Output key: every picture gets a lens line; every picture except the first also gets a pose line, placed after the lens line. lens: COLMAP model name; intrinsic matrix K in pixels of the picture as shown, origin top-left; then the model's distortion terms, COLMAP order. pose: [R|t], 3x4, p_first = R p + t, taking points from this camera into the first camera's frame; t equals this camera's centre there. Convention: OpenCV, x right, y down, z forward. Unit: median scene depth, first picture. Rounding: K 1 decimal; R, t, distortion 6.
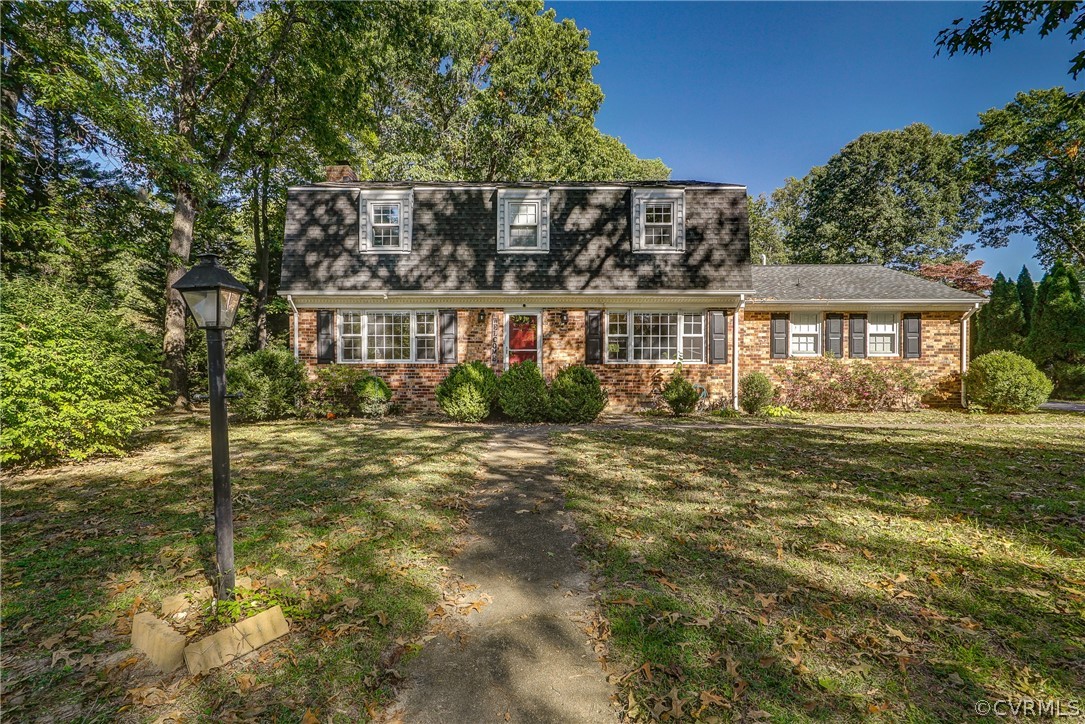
lens RADIAL K [[471.3, 0, 532.3], [0, 471.3, 361.3], [0, 0, 1]] dist [-0.005322, 0.001603]
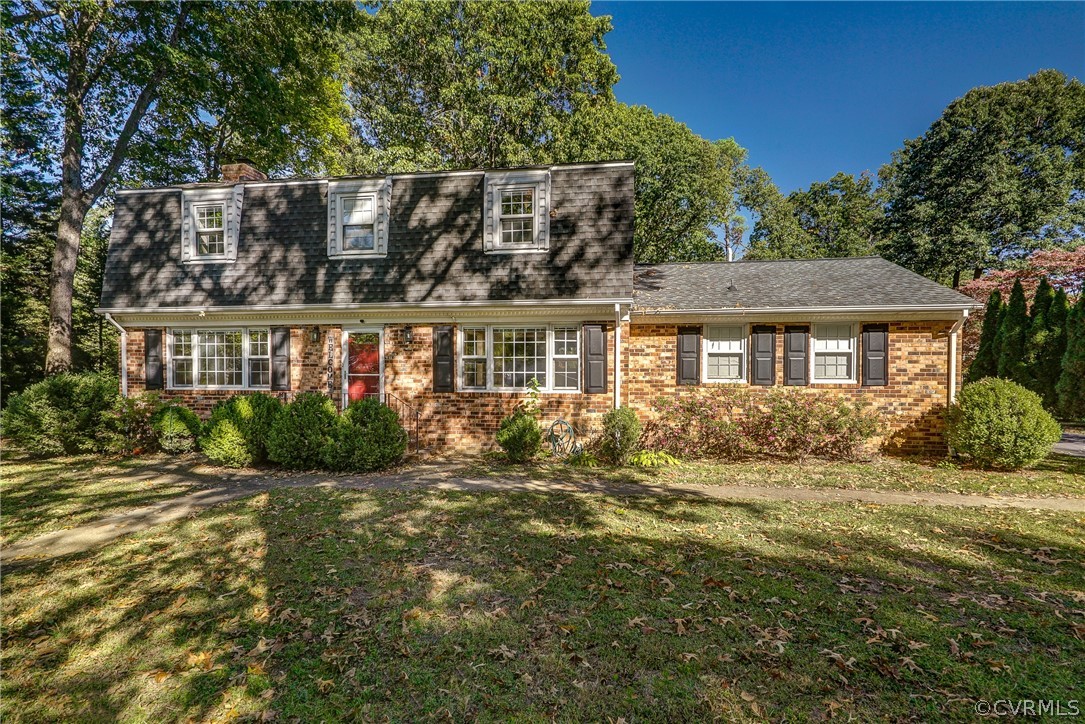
lens RADIAL K [[510.7, 0, 545.7], [0, 510.7, 371.1], [0, 0, 1]] dist [0.000439, 0.002881]
pose [[0.991216, 0.000648, -0.132251, 0.415087], [-0.000057, 0.999990, 0.004469, -0.033907], [0.132253, -0.004422, 0.991206, 0.152167]]
